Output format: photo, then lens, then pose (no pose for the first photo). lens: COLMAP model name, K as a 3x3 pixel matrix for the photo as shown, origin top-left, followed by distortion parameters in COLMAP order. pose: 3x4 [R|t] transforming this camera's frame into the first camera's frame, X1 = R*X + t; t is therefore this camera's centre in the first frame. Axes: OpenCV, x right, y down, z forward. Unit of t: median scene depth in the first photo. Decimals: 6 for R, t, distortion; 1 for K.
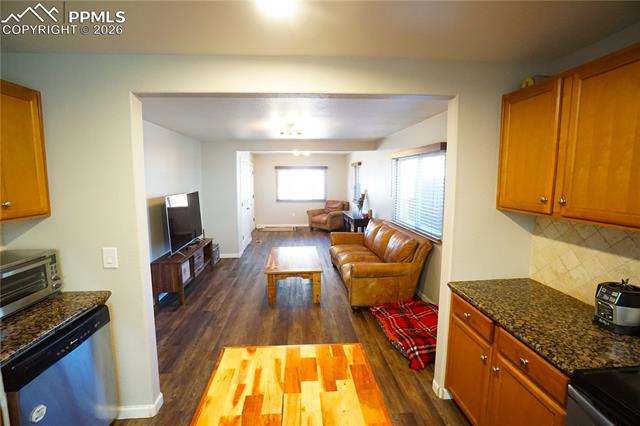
lens RADIAL K [[286.5, 0, 318.4], [0, 286.5, 209.0], [0, 0, 1]] dist [-0.034758, 0.004780]
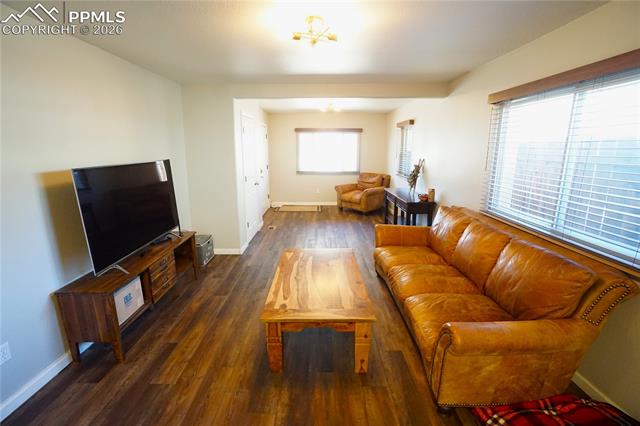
lens RADIAL K [[286.5, 0, 319.0], [0, 286.5, 209.6], [0, 0, 1]] dist [-0.034758, 0.004780]
pose [[0.996507, 0.019595, -0.081184, -0.036431], [-0.010998, 0.994409, 0.105022, -0.021135], [0.082788, -0.103762, 0.991151, 0.405741]]
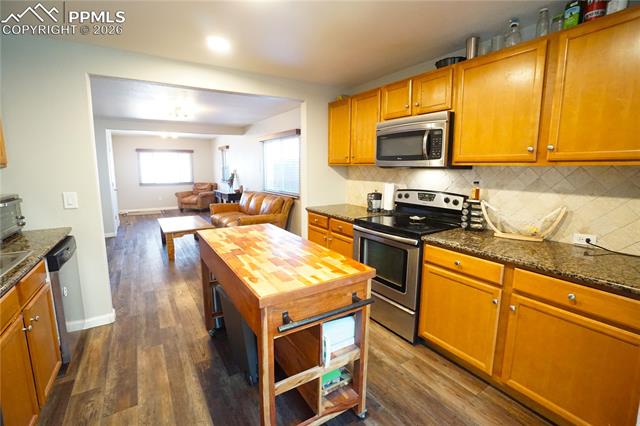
lens RADIAL K [[286.5, 0, 313.1], [0, 286.5, 212.6], [0, 0, 1]] dist [-0.034758, 0.004780]
pose [[0.887758, -0.068779, 0.455143, -0.131860], [0.048362, 0.997238, 0.056367, 0.081887], [-0.457763, -0.028029, 0.888633, -0.252812]]
